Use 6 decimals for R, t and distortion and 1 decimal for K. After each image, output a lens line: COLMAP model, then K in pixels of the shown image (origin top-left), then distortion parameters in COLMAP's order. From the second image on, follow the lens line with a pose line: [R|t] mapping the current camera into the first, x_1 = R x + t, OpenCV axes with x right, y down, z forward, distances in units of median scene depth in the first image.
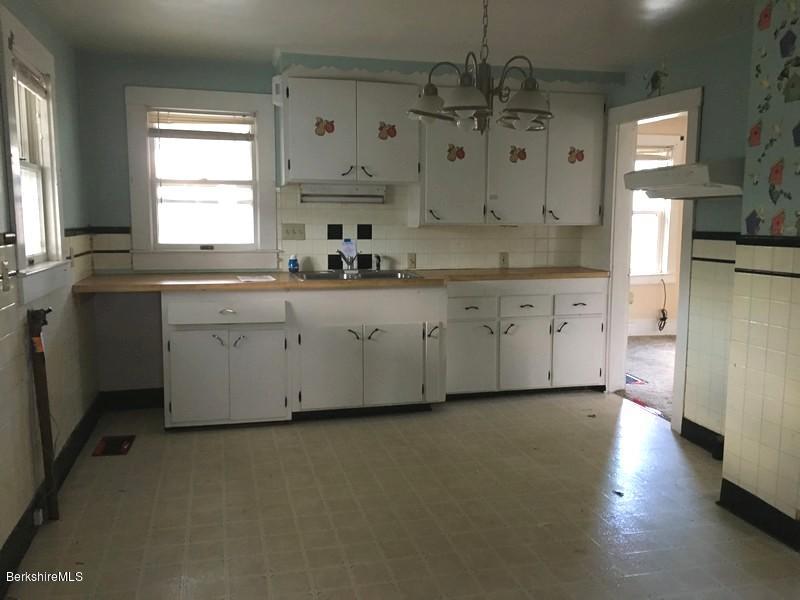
lens RADIAL K [[676.2, 0, 384.9], [0, 676.2, 302.4], [0, 0, 1]] dist [0.064629, -0.053545]
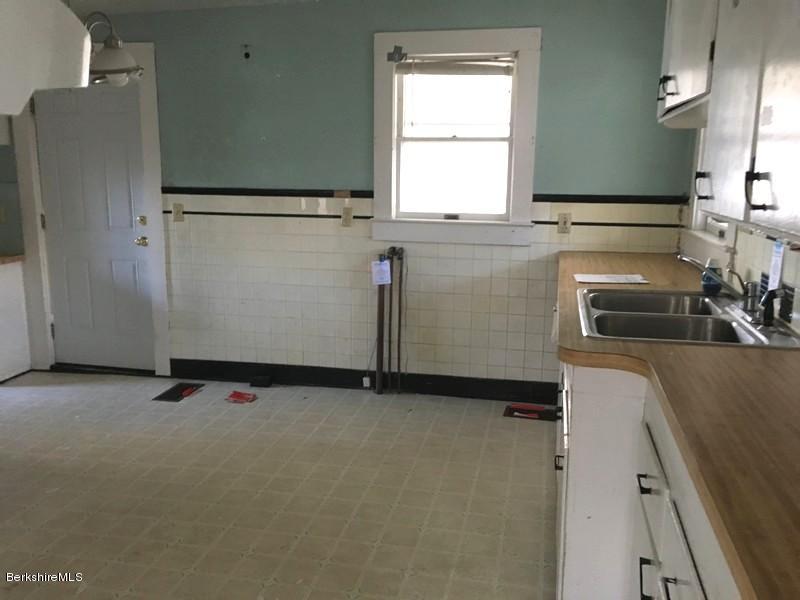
lens RADIAL K [[676.2, 0, 405.5], [0, 676.2, 304.5], [0, 0, 1]] dist [0.064629, -0.053545]
pose [[-0.466198, 0.160645, -0.869973, 0.465728], [-0.120948, 0.962568, 0.242556, -0.142905], [0.876374, 0.218300, -0.429318, 1.078177]]
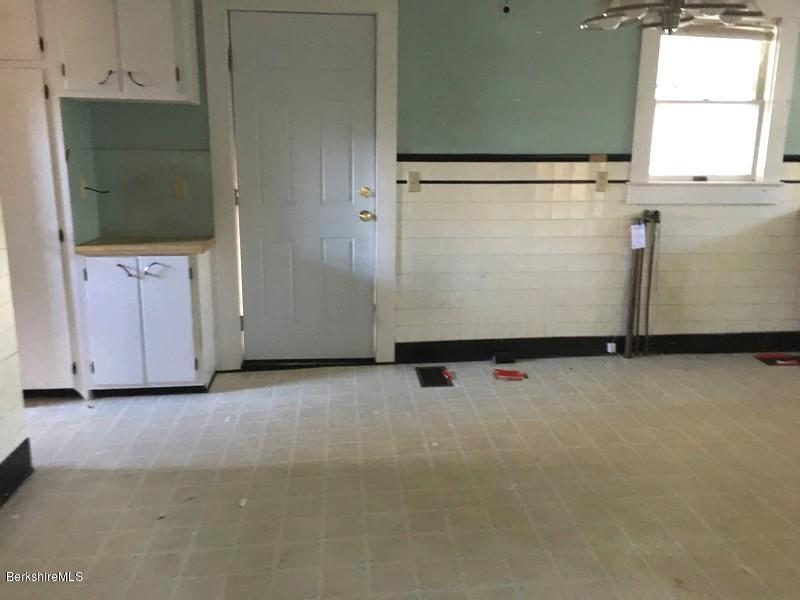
lens RADIAL K [[676.2, 0, 397.7], [0, 676.2, 303.3], [0, 0, 1]] dist [0.064629, -0.053545]
pose [[-0.166878, 0.211350, -0.963059, 0.638655], [-0.128785, 0.963715, 0.233809, -0.045192], [0.977531, 0.163045, -0.133604, 0.467787]]
